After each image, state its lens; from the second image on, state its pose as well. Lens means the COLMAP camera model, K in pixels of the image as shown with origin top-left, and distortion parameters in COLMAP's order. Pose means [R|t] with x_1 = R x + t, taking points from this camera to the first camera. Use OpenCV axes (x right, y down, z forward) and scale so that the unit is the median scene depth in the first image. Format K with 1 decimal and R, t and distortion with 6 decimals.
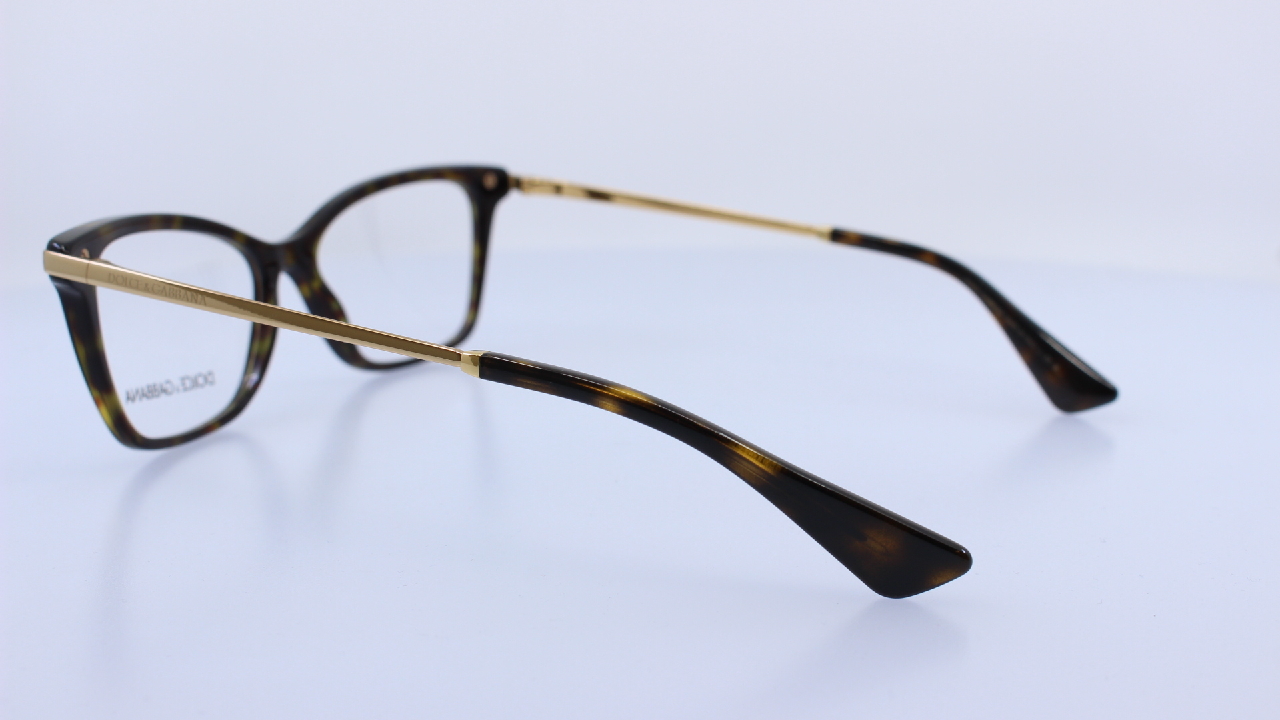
lens RADIAL K [[1713.5, 0, 637.6], [0, 1713.5, 362.3], [0, 0, 1]] dist [-0.076320, 0.000000]
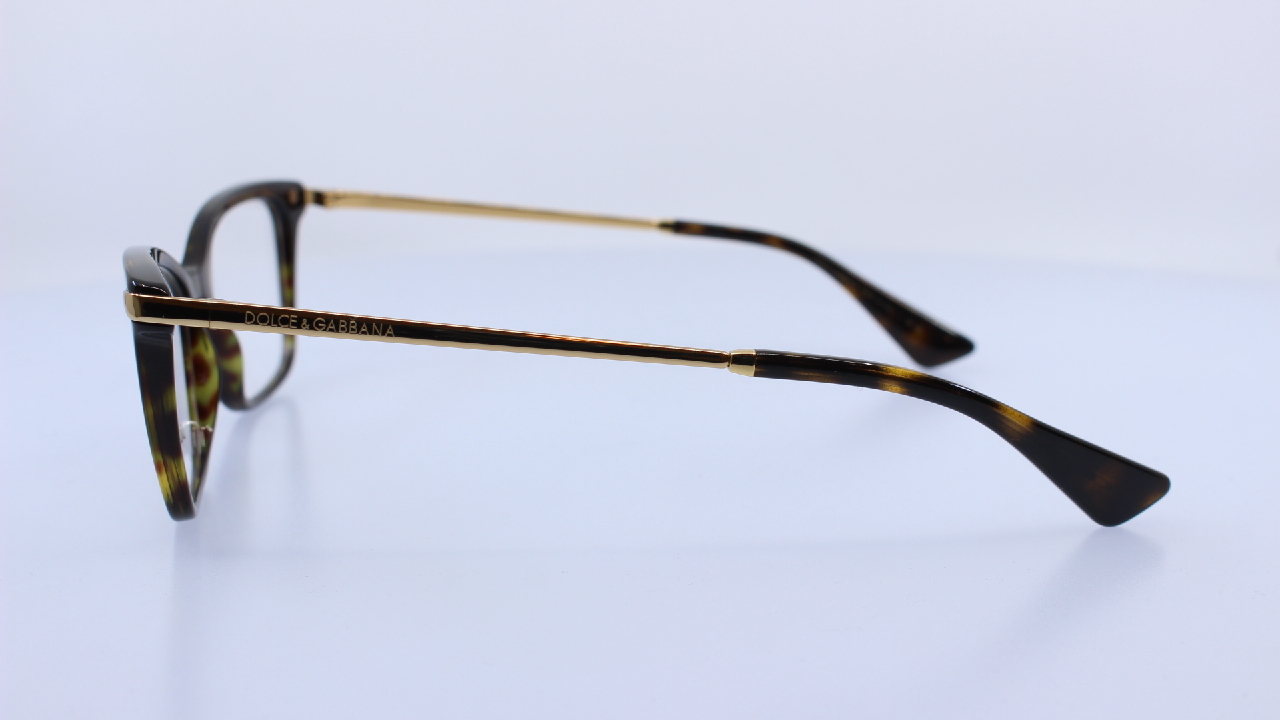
lens RADIAL K [[1713.5, 0, 642.6], [0, 1713.5, 355.9], [0, 0, 1]] dist [-0.076320, 0.000000]
pose [[0.858710, -0.102200, 0.502168, -0.487459], [0.105294, 0.994192, 0.022282, -0.024070], [-0.501528, 0.033741, 0.864483, 0.121382]]
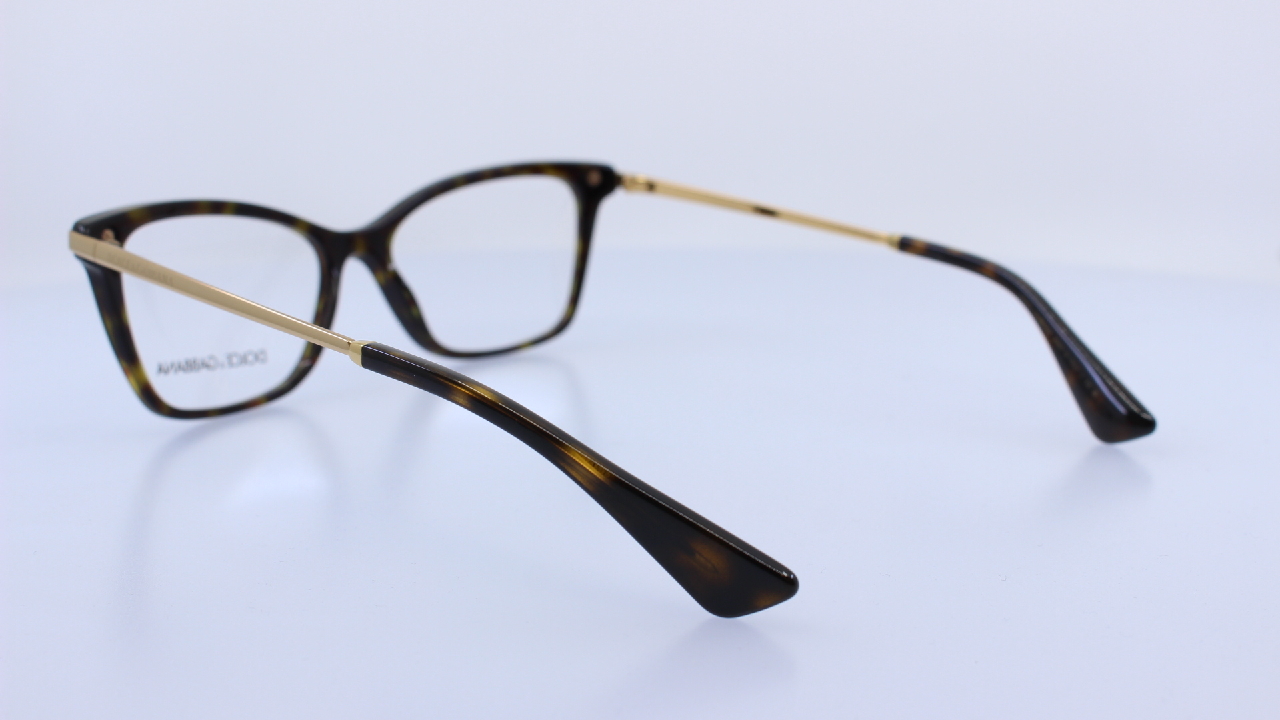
lens RADIAL K [[1713.5, 0, 635.6], [0, 1713.5, 364.4], [0, 0, 1]] dist [-0.076320, 0.000000]
pose [[0.965525, 0.054165, -0.254614, 0.244364], [-0.053702, 0.998518, 0.008772, -0.007508], [0.254712, 0.005203, 0.967003, 0.036701]]
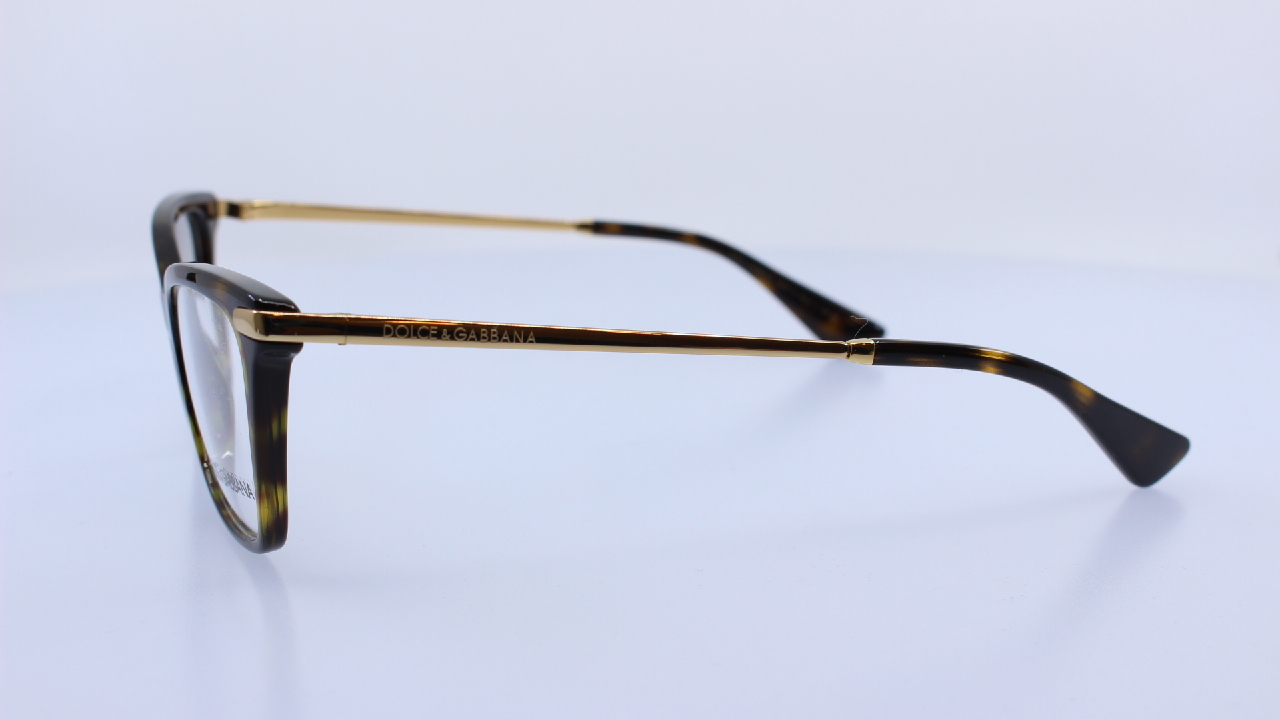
lens RADIAL K [[1713.5, 0, 633.5], [0, 1713.5, 359.4], [0, 0, 1]] dist [-0.076320, 0.000000]
pose [[0.700739, -0.143861, 0.698762, -0.684990], [0.148589, 0.987408, 0.054278, -0.053522], [-0.697772, 0.065793, 0.713292, 0.269449]]
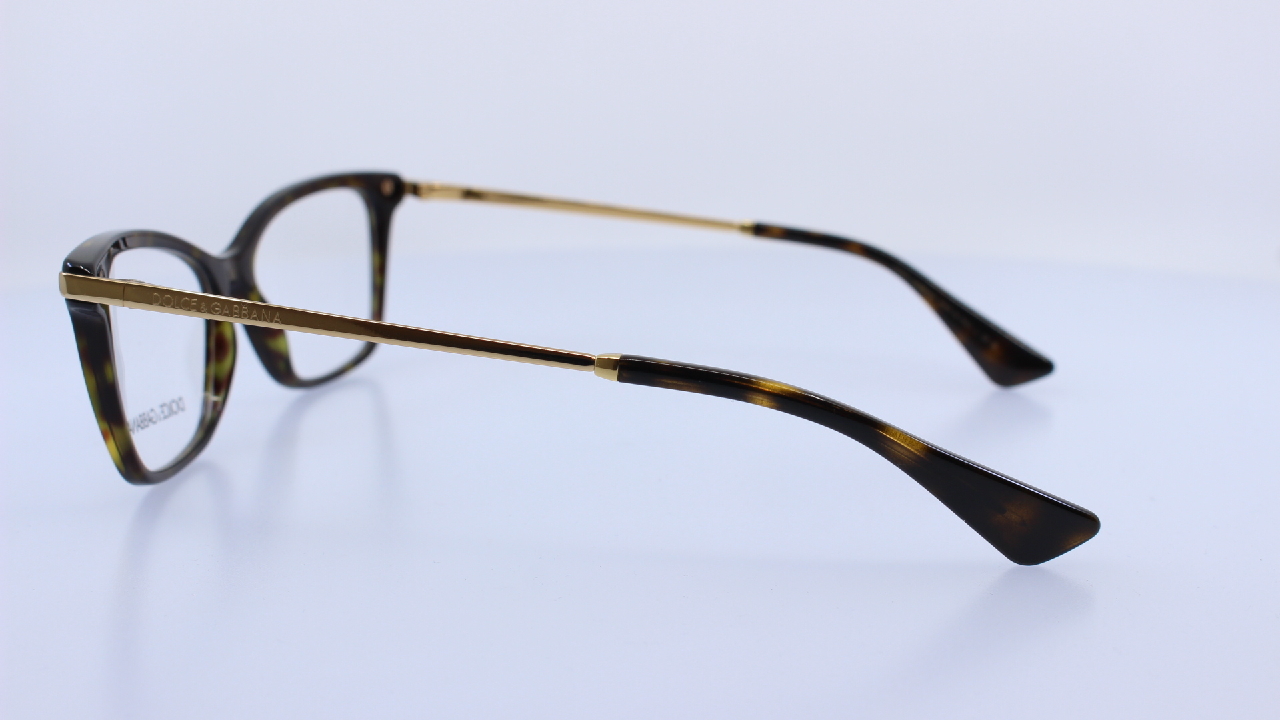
lens RADIAL K [[1713.5, 0, 641.6], [0, 1713.5, 368.1], [0, 0, 1]] dist [-0.076320, 0.000000]
pose [[0.963306, -0.055921, 0.262516, -0.253514], [0.055255, 0.998423, 0.009926, -0.005772], [-0.262657, 0.004944, 0.964877, 0.028266]]
